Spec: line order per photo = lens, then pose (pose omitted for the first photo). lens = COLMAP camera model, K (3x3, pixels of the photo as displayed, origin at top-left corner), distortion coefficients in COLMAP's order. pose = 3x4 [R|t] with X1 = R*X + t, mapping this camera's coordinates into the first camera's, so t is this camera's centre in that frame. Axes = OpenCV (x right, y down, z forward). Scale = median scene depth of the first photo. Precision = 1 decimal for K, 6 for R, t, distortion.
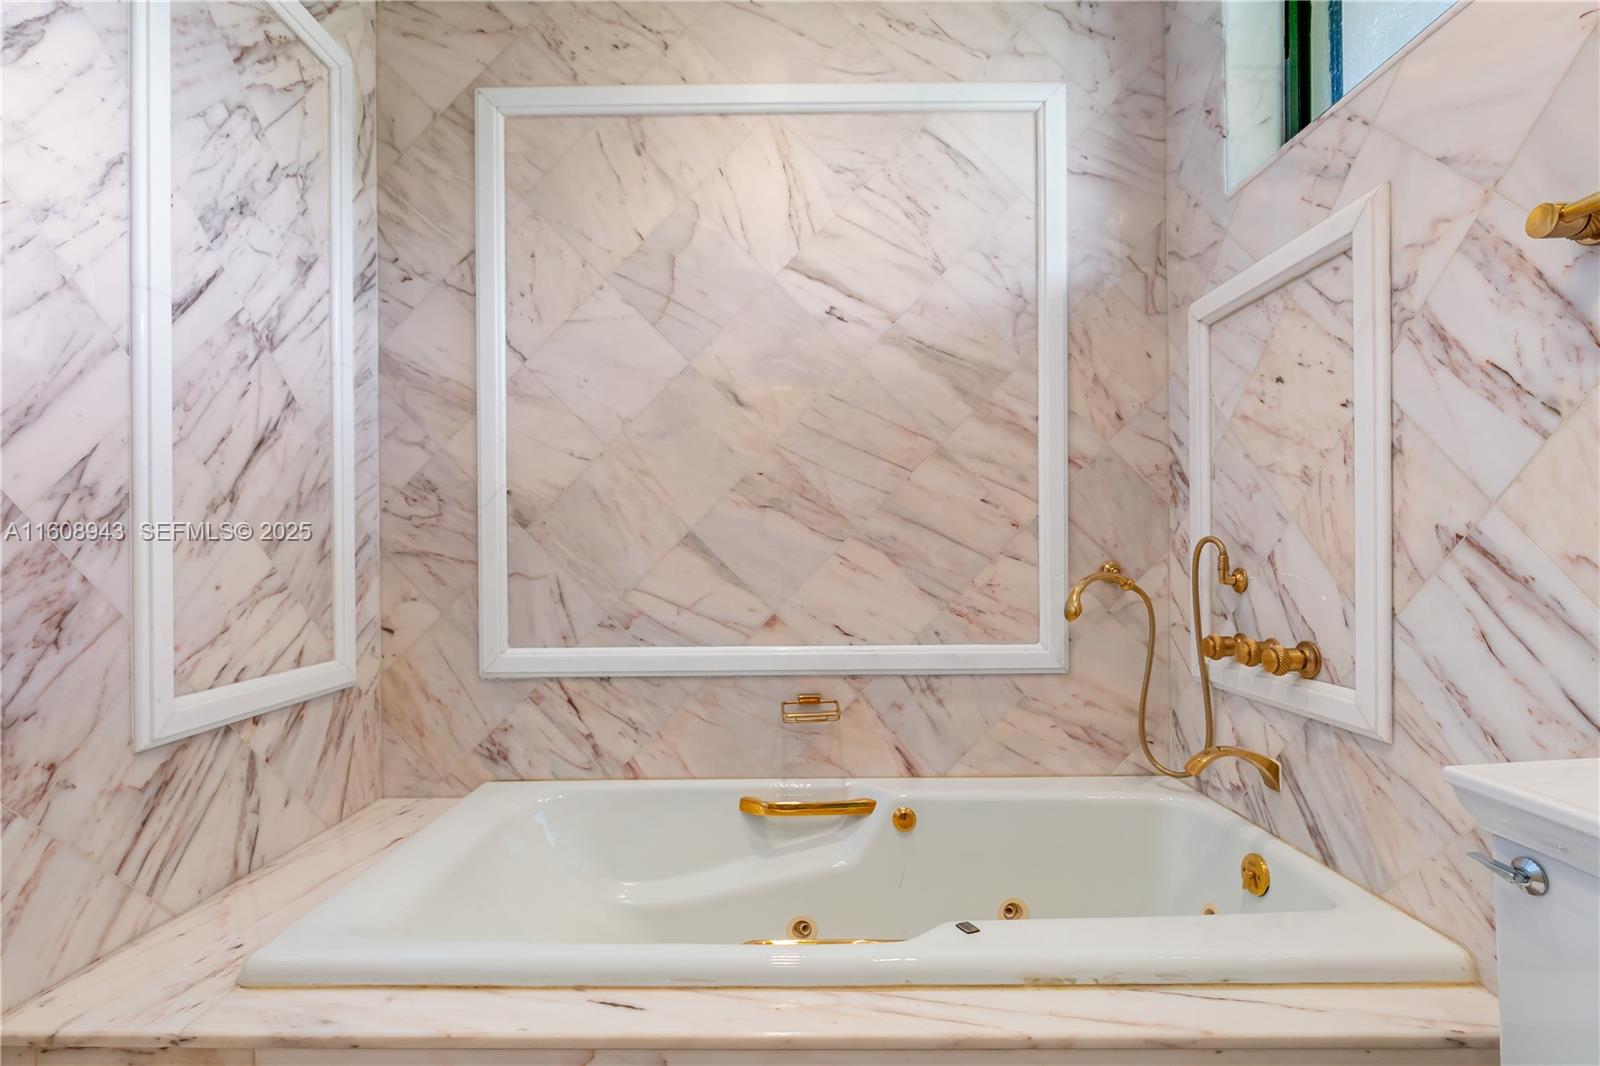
lens RADIAL K [[765.1, 0, 793.9], [0, 765.1, 554.3], [0, 0, 1]] dist [-0.008041, -0.000104]
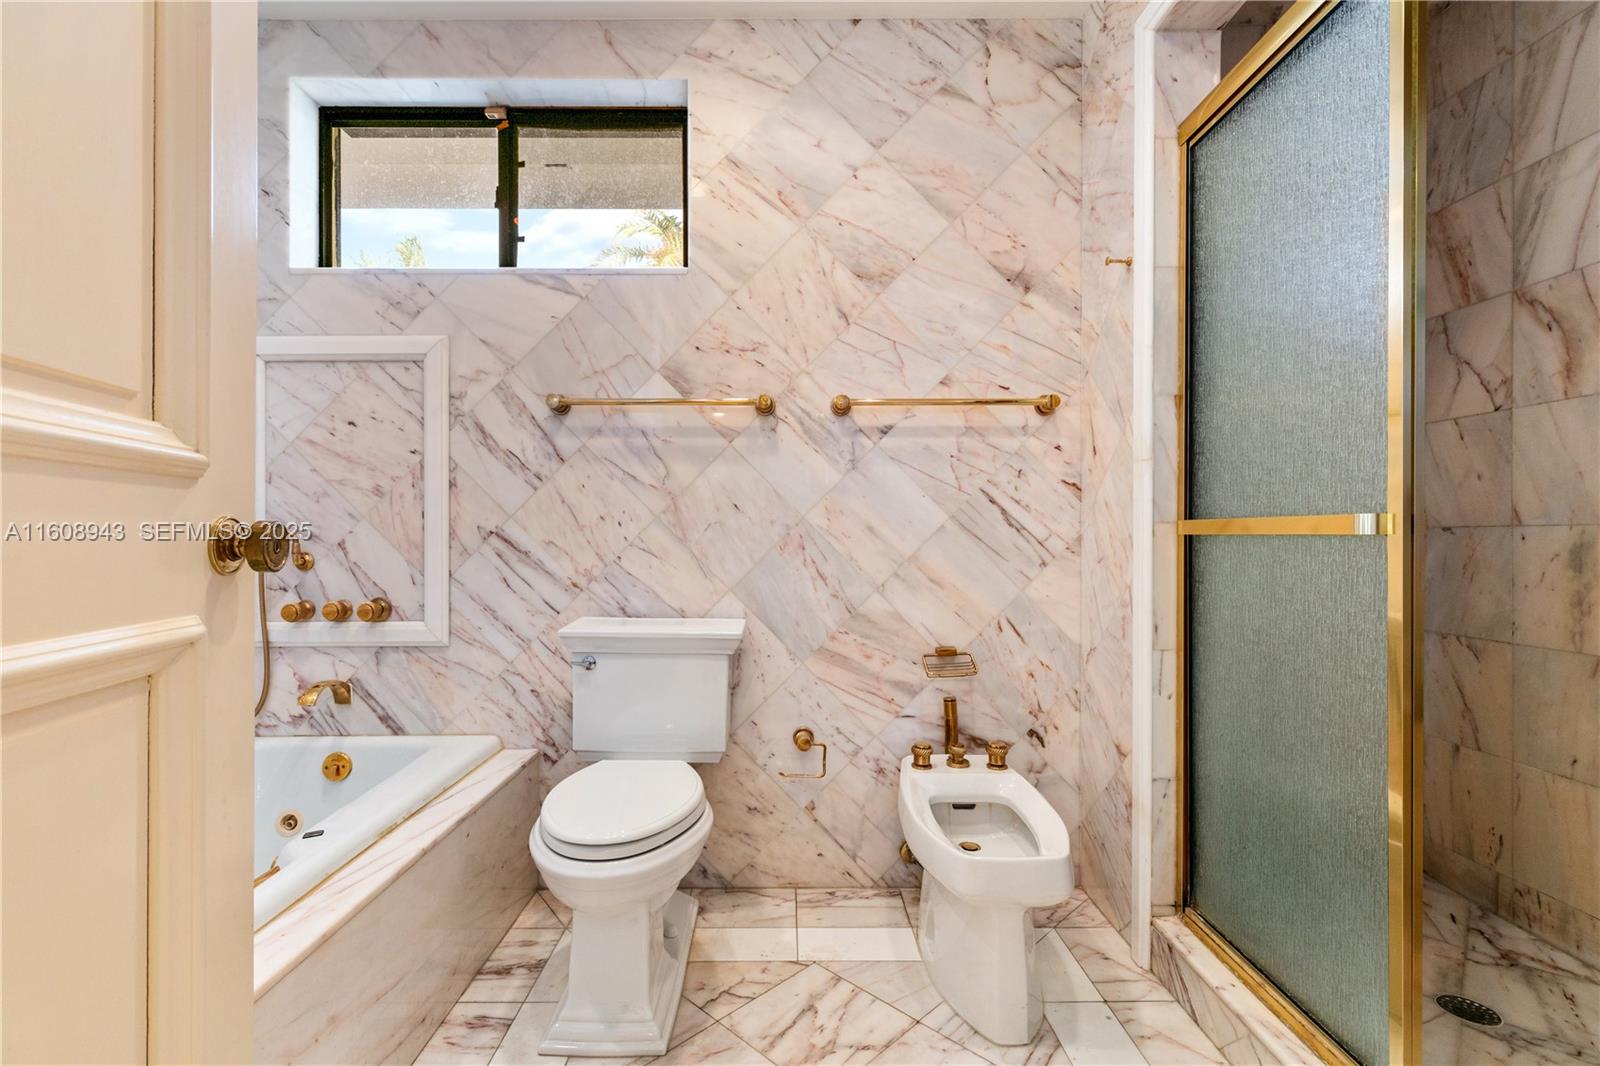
lens RADIAL K [[741.9, 0, 797.2], [0, 741.9, 533.6], [0, 0, 1]] dist [0.005258, -0.001356]
pose [[-0.012503, 0.003711, 0.999915, -0.884567], [0.004561, 0.999983, -0.003654, -0.007263], [-0.999911, 0.004515, -0.012520, 0.170576]]
